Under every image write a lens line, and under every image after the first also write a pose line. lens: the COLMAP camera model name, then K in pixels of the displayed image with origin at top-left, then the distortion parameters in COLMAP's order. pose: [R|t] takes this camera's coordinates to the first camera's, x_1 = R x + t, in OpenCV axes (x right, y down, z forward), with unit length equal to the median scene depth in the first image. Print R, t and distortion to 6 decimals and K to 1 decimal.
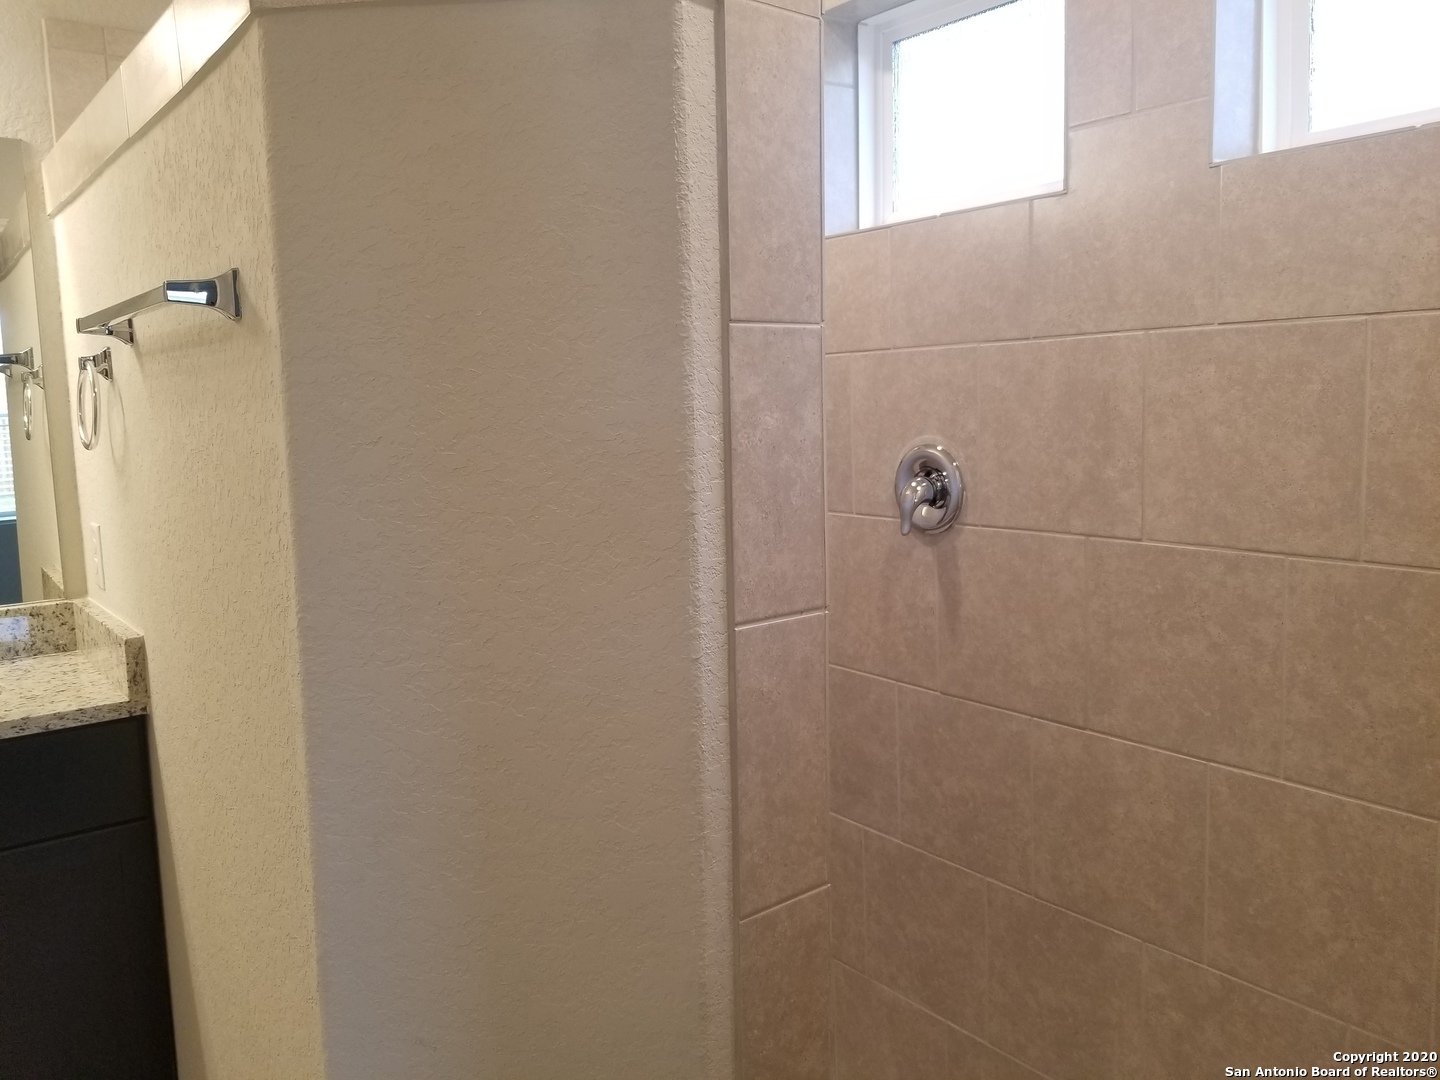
lens RADIAL K [[1138.1, 0, 714.9], [0, 1138.1, 545.4], [0, 0, 1]] dist [0.072944, -0.119089]
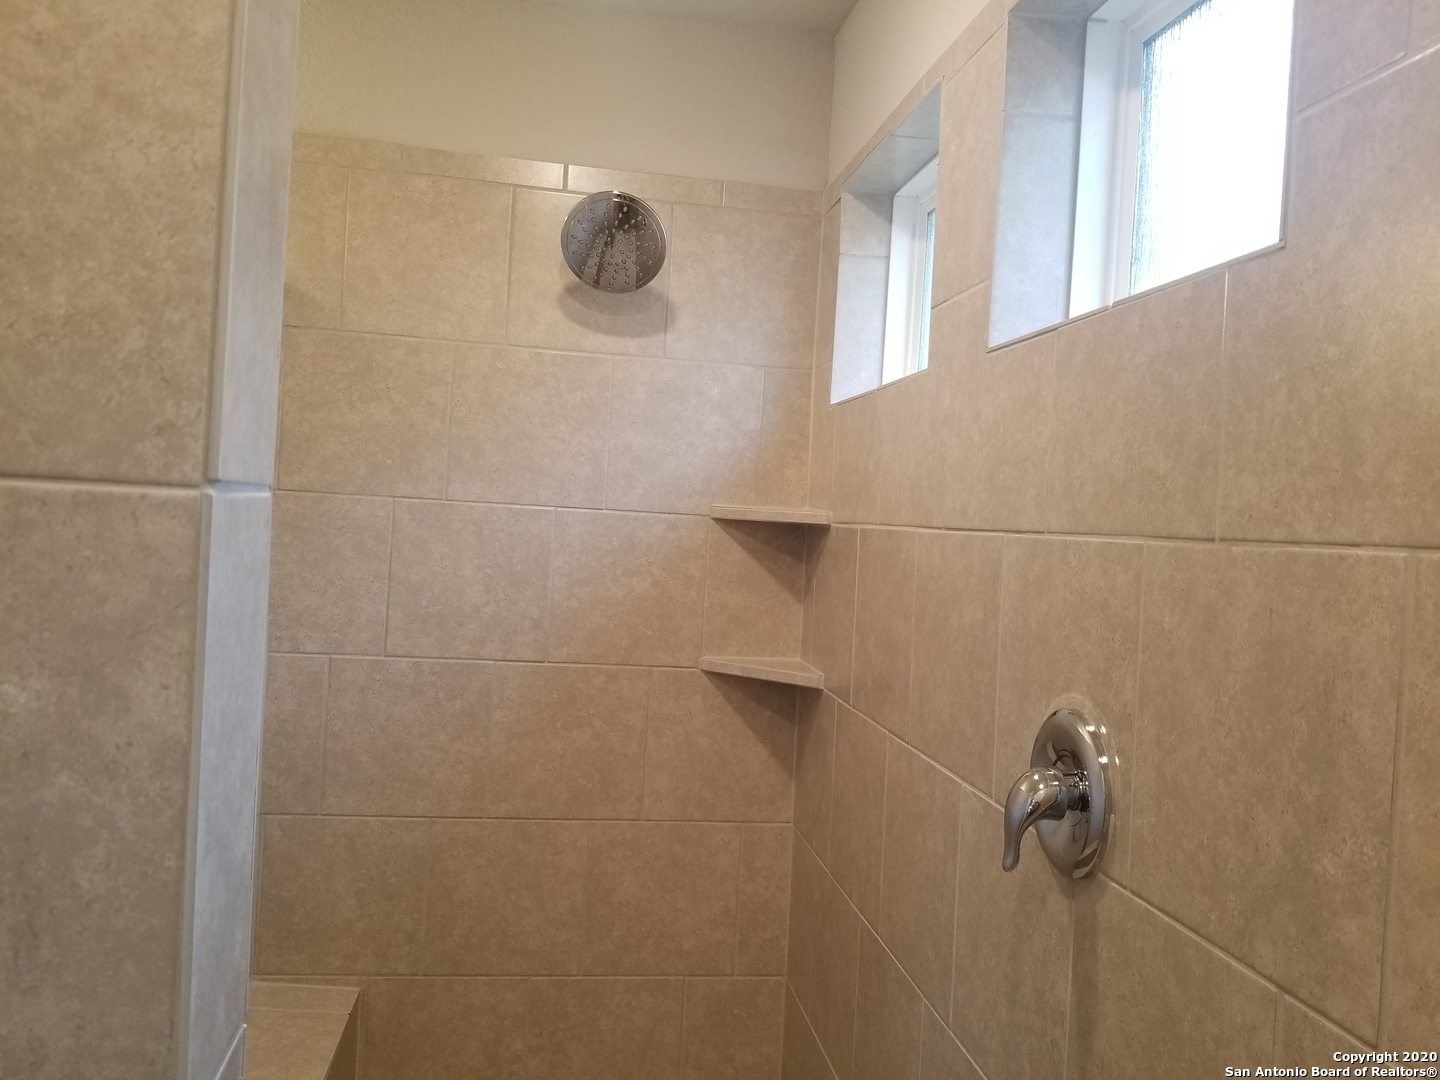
lens RADIAL K [[1138.1, 0, 711.7], [0, 1138.1, 541.8], [0, 0, 1]] dist [0.072944, -0.119089]
pose [[0.876944, 0.084760, -0.473058, 0.331568], [-0.139362, 0.986880, -0.081523, -0.114134], [0.459942, 0.137417, 0.877251, 0.487383]]
